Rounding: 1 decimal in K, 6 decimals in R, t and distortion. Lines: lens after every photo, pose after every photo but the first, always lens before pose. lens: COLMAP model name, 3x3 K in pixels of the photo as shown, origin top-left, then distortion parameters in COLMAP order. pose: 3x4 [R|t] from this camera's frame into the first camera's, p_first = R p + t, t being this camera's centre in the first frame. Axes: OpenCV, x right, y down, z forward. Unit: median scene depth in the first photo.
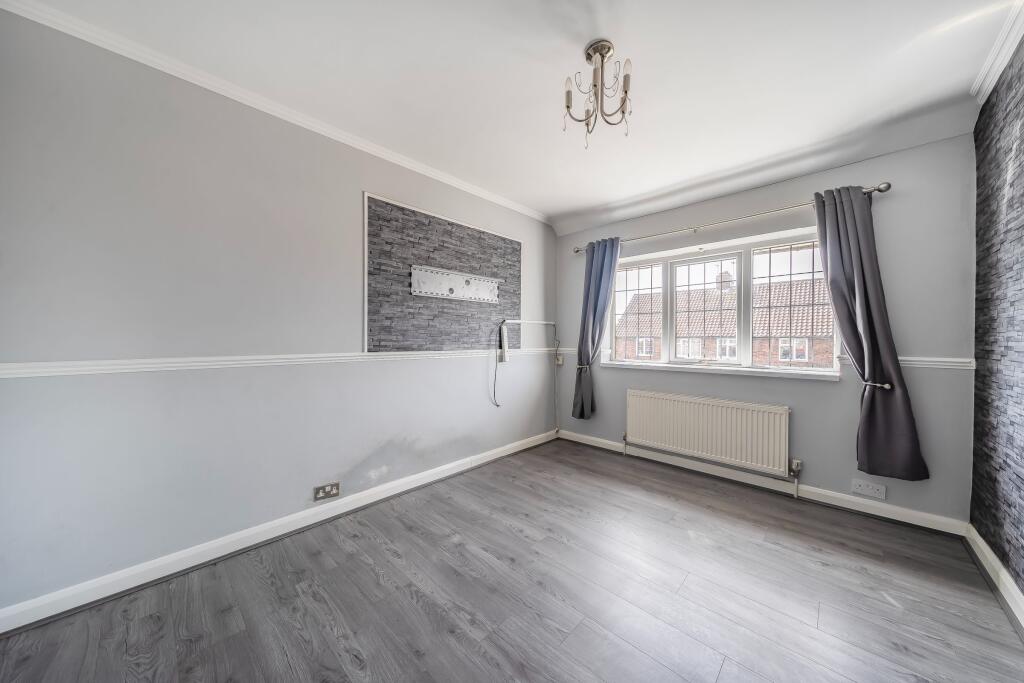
lens RADIAL K [[346.7, 0, 510.7], [0, 346.7, 340.4], [0, 0, 1]] dist [0.000384, 0.000118]
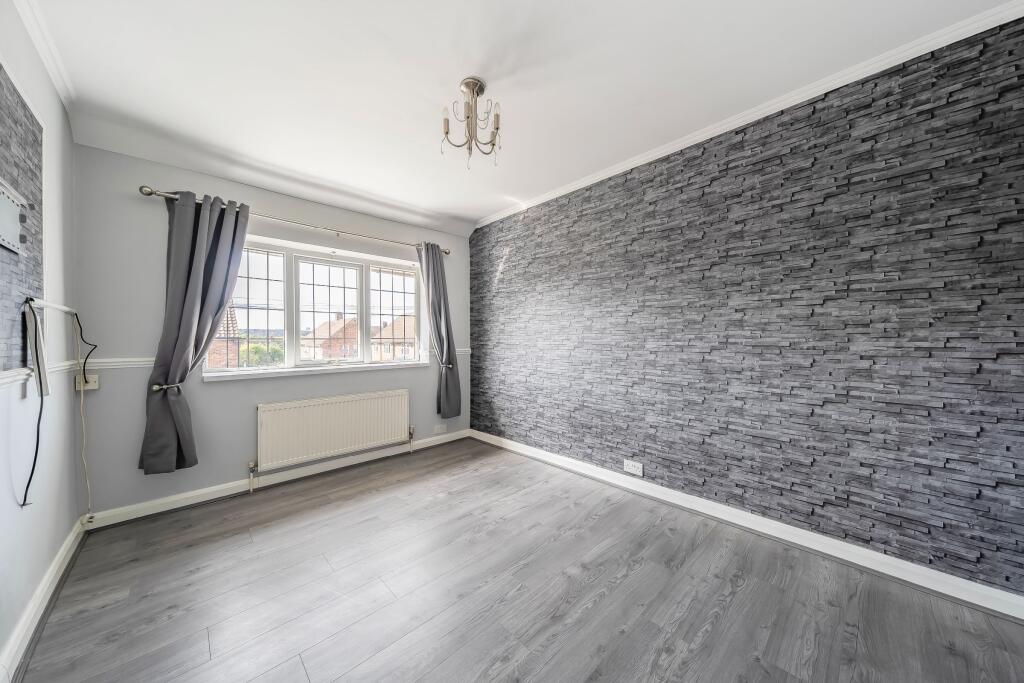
lens RADIAL K [[346.7, 0, 510.7], [0, 346.7, 340.0], [0, 0, 1]] dist [0.000384, 0.000118]
pose [[0.039719, -0.004580, 0.999200, -0.480109], [0.010520, 0.999936, 0.004165, -0.002722], [-0.999156, 0.010346, 0.039765, 0.457347]]
